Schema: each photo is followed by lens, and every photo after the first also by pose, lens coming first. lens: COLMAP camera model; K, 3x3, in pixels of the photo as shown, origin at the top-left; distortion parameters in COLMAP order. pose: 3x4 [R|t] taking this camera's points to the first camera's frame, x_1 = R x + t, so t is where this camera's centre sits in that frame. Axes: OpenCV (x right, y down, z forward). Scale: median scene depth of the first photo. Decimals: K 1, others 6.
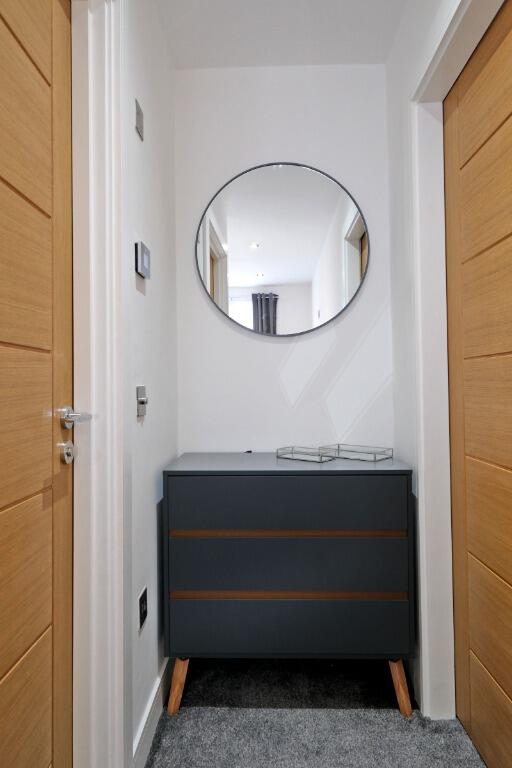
lens RADIAL K [[477.2, 0, 256.0], [0, 477.2, 384.0], [0, 0, 1]] dist [0.000080, 0.000000]
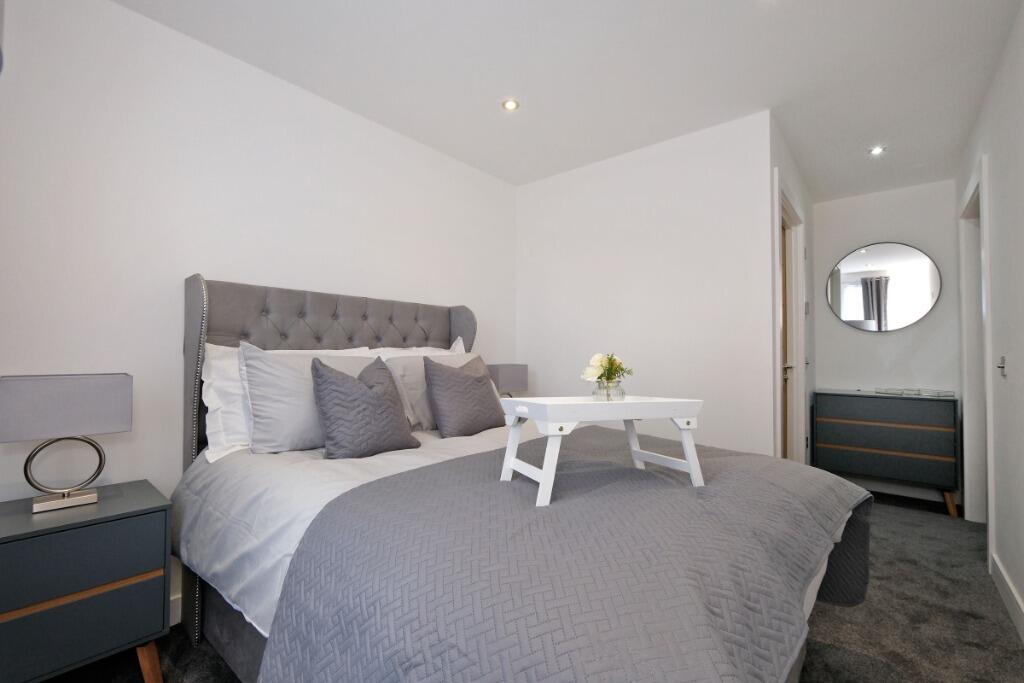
lens RADIAL K [[447.9, 0, 512.0], [0, 447.9, 341.5], [0, 0, 1]] dist [-0.002266, 0.000247]
pose [[0.780654, -0.003551, -0.624953, 0.026933], [-0.009531, 0.999800, -0.017586, -0.017640], [0.624890, 0.019685, 0.780464, -1.507462]]
